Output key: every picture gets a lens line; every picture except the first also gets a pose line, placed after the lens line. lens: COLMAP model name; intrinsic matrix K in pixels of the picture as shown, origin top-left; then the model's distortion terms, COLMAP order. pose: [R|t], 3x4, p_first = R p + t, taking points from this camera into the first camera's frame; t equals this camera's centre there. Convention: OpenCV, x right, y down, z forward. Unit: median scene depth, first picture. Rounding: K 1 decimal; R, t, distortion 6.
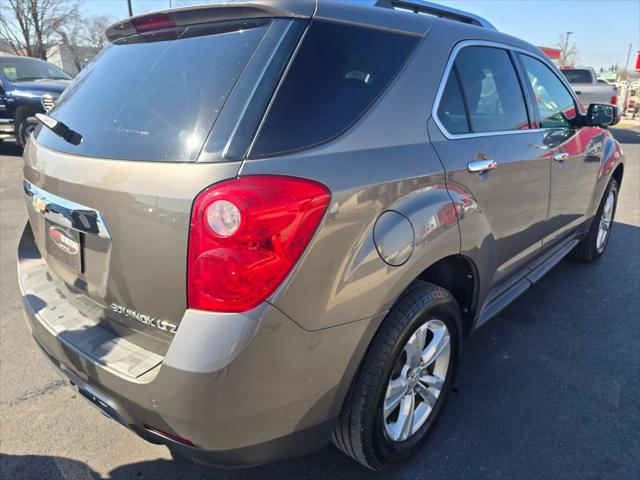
lens RADIAL K [[433.6, 0, 320.0], [0, 433.6, 240.0], [0, 0, 1]] dist [0.045203, -0.048354]
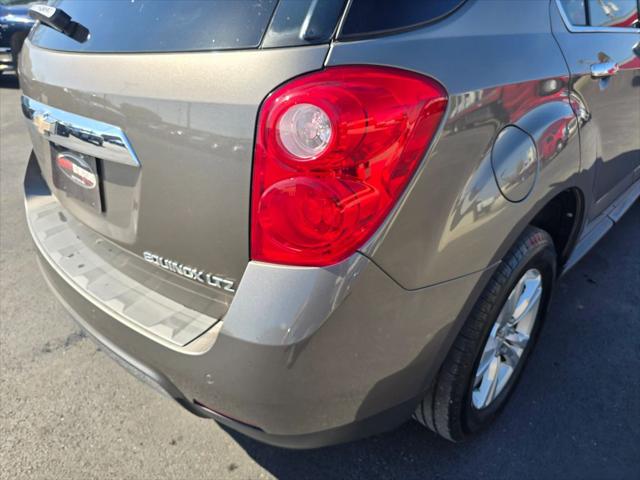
lens RADIAL K [[455.3, 0, 322.1], [0, 455.3, 243.3], [0, 0, 1]] dist [0.054477, -0.063209]
pose [[0.999257, -0.000605, -0.038534, -0.114010], [0.006172, 0.989484, 0.144510, 0.012892], [0.038042, -0.144640, 0.988753, 0.181991]]
